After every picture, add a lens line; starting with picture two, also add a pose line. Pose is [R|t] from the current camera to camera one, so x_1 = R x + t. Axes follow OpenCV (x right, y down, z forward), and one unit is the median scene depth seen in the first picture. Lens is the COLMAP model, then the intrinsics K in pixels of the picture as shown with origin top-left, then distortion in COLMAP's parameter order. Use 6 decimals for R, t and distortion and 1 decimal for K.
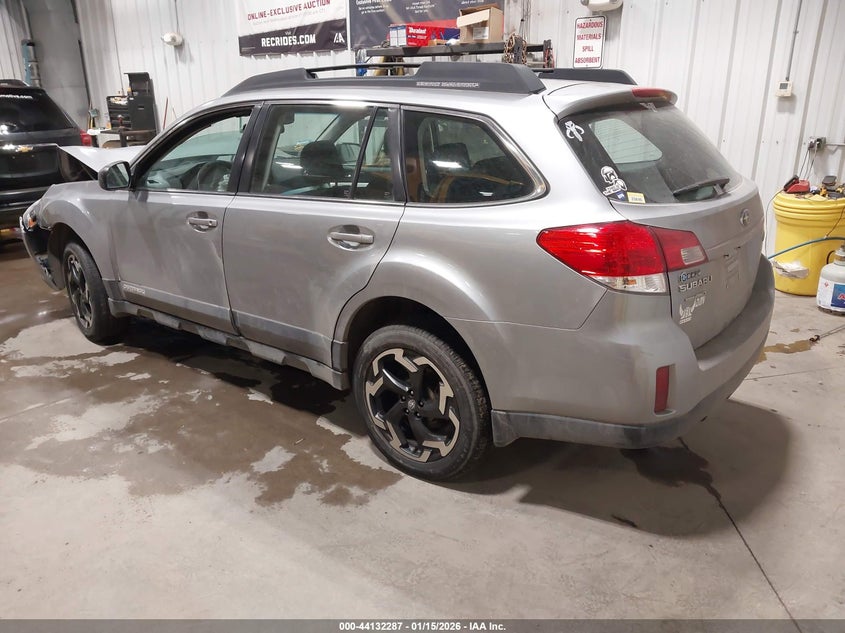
lens RADIAL K [[650.3, 0, 417.0], [0, 650.3, 317.9], [0, 0, 1]] dist [-0.008500, -0.002698]
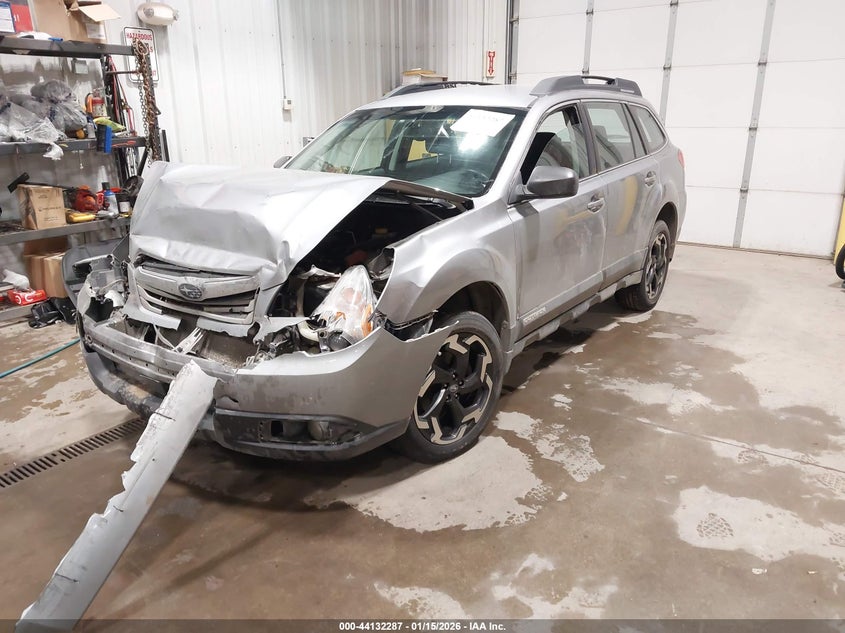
lens RADIAL K [[631.1, 0, 421.0], [0, 631.1, 315.1], [0, 0, 1]] dist [-0.001428, -0.004309]
pose [[-0.008696, -0.297815, 0.954584, -1.255202], [0.336125, 0.898203, 0.283287, -0.337864], [-0.941777, 0.323323, 0.092293, 1.083141]]
